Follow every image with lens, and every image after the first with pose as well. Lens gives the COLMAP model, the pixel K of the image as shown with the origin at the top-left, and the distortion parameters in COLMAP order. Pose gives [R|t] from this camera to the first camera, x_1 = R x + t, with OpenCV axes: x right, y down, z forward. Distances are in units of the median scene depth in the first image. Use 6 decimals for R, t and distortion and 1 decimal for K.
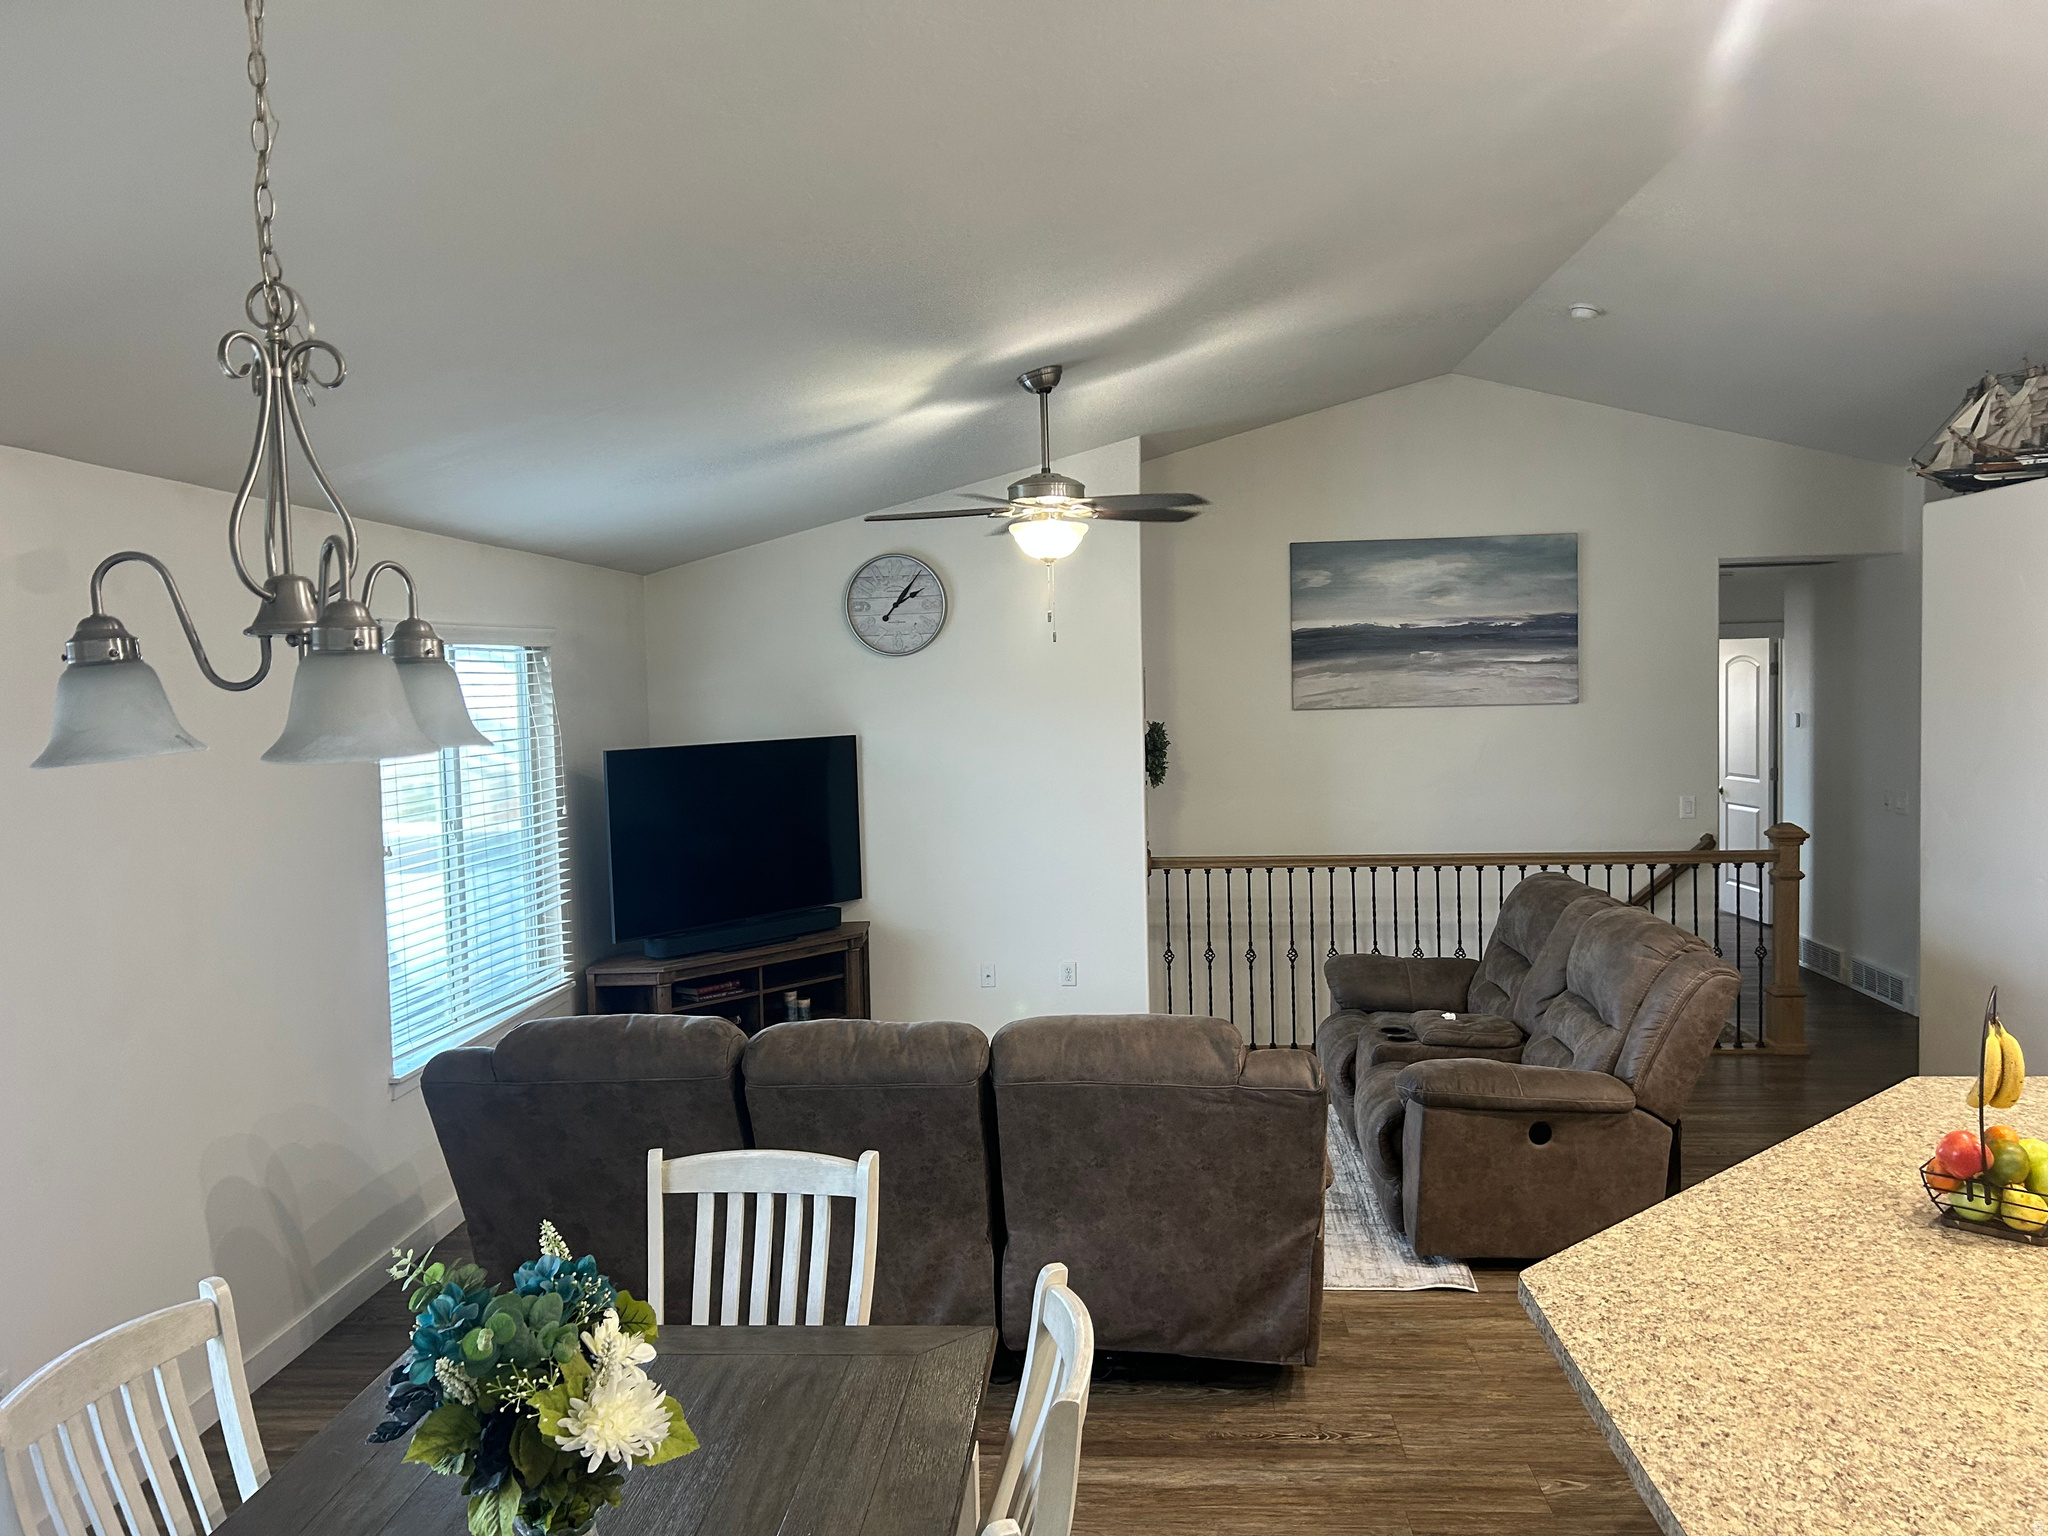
lens RADIAL K [[1553.5, 0, 1028.9], [0, 1553.5, 751.7], [0, 0, 1]] dist [0.044677, 0.003266]
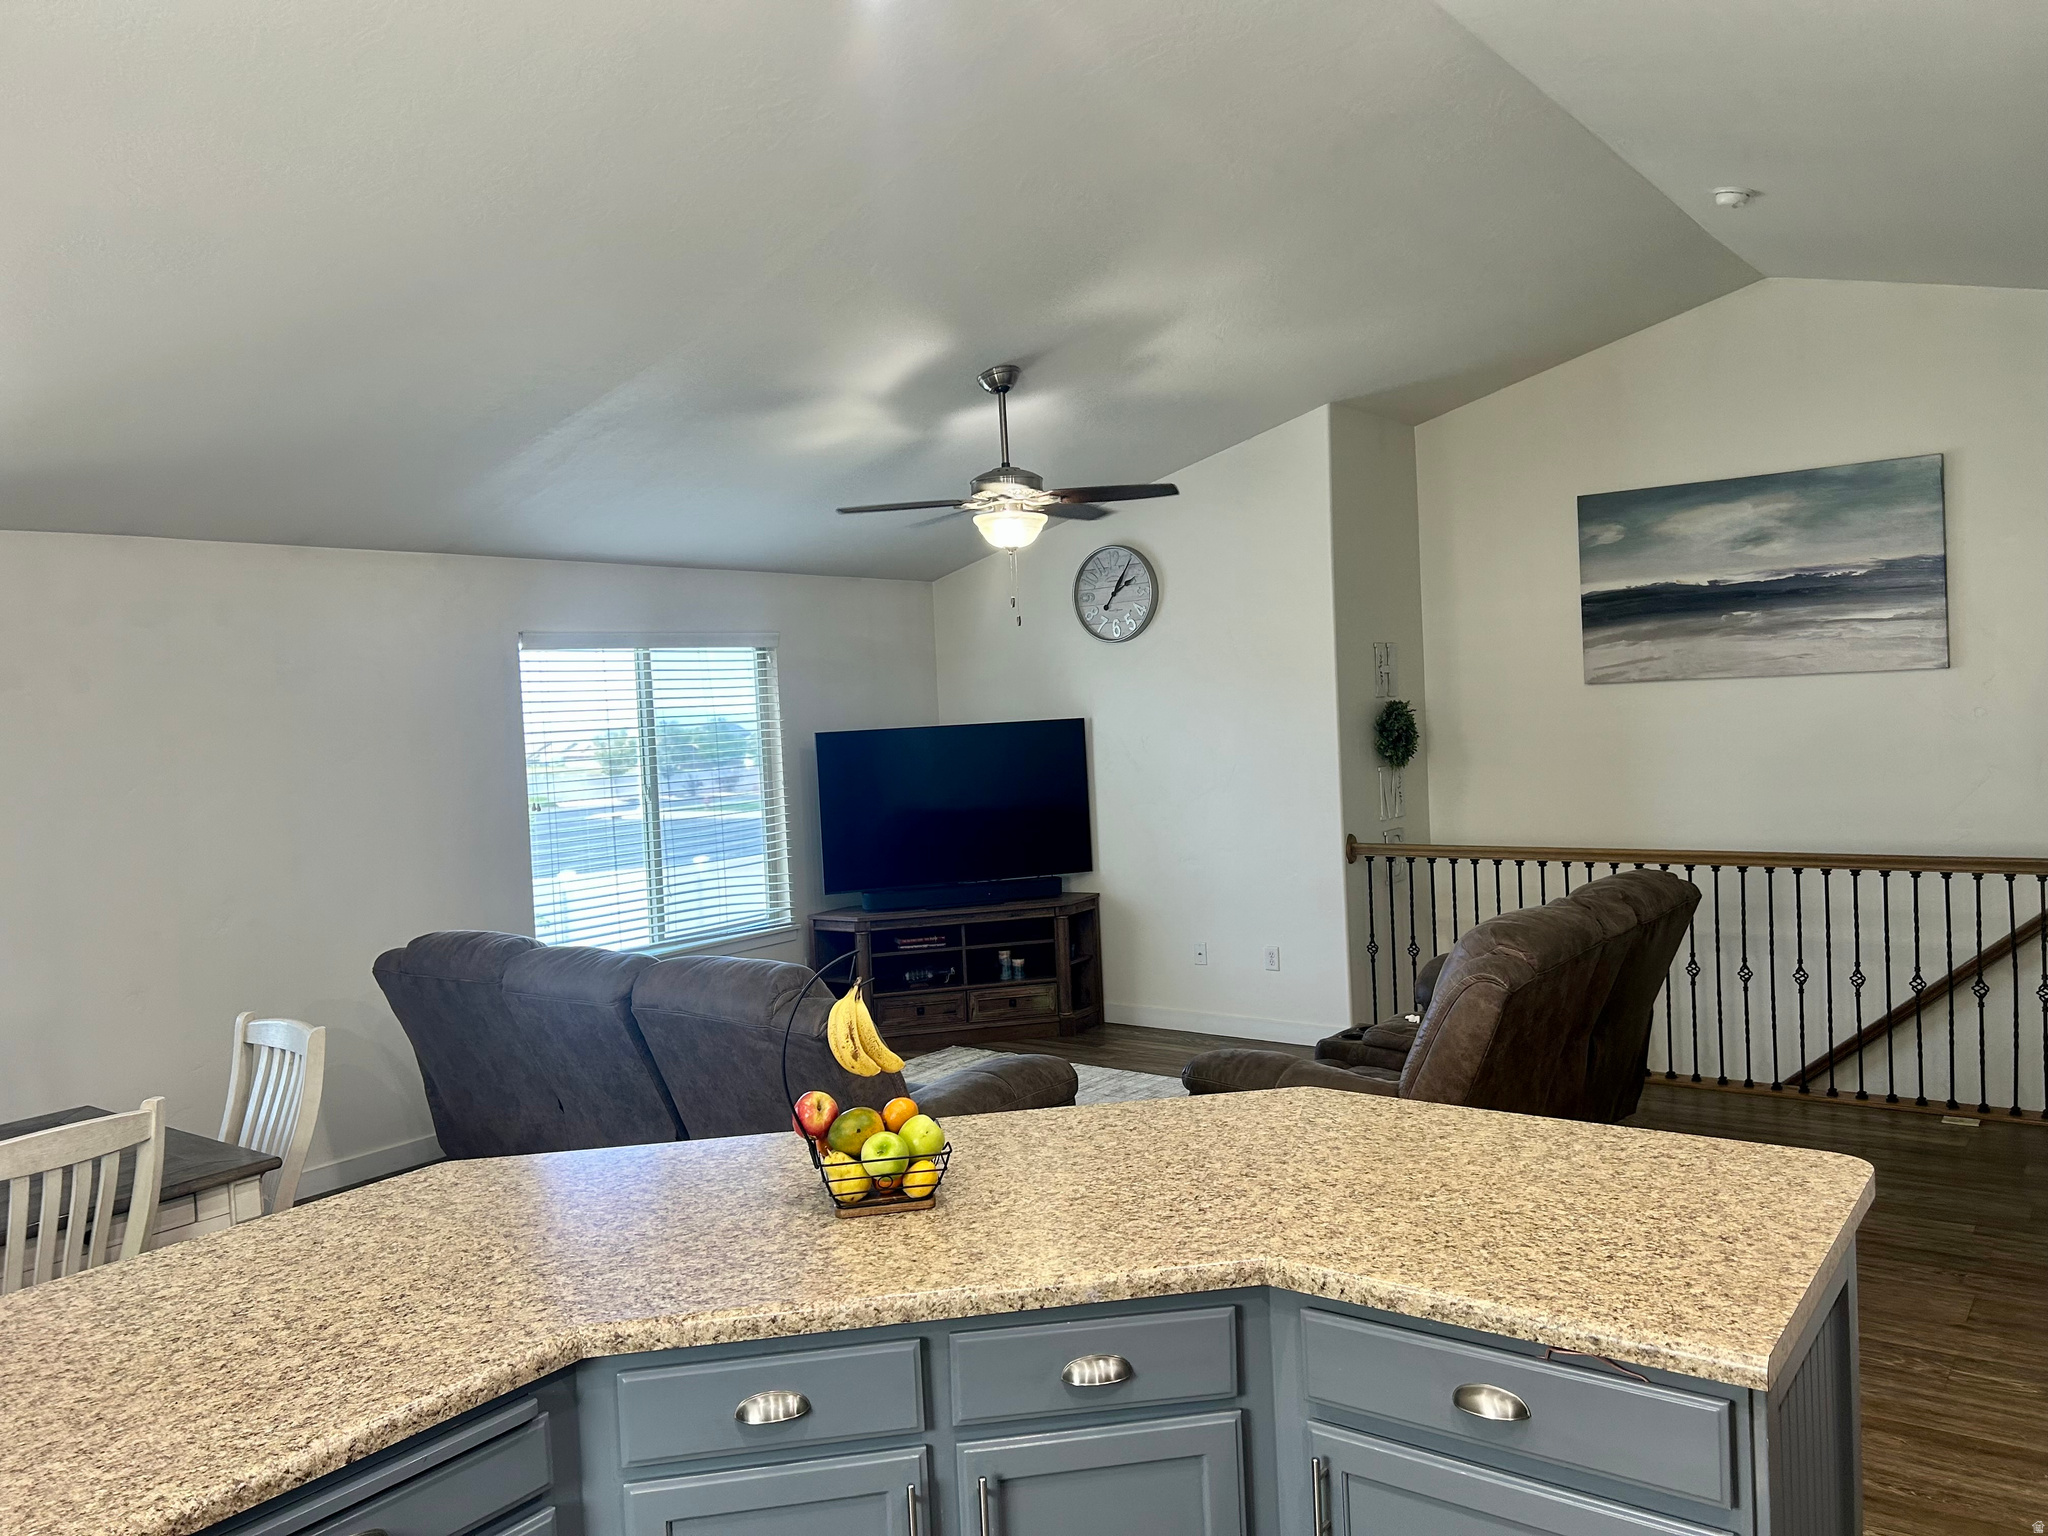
lens RADIAL K [[1541.1, 0, 1024.0], [0, 1541.1, 768.0], [0, 0, 1]] dist [-0.047359, 0.001157]
pose [[0.809682, 0.008203, -0.586811, 0.425750], [0.003246, 0.999824, 0.018455, 0.003680], [0.586859, -0.016848, 0.809514, 0.106001]]
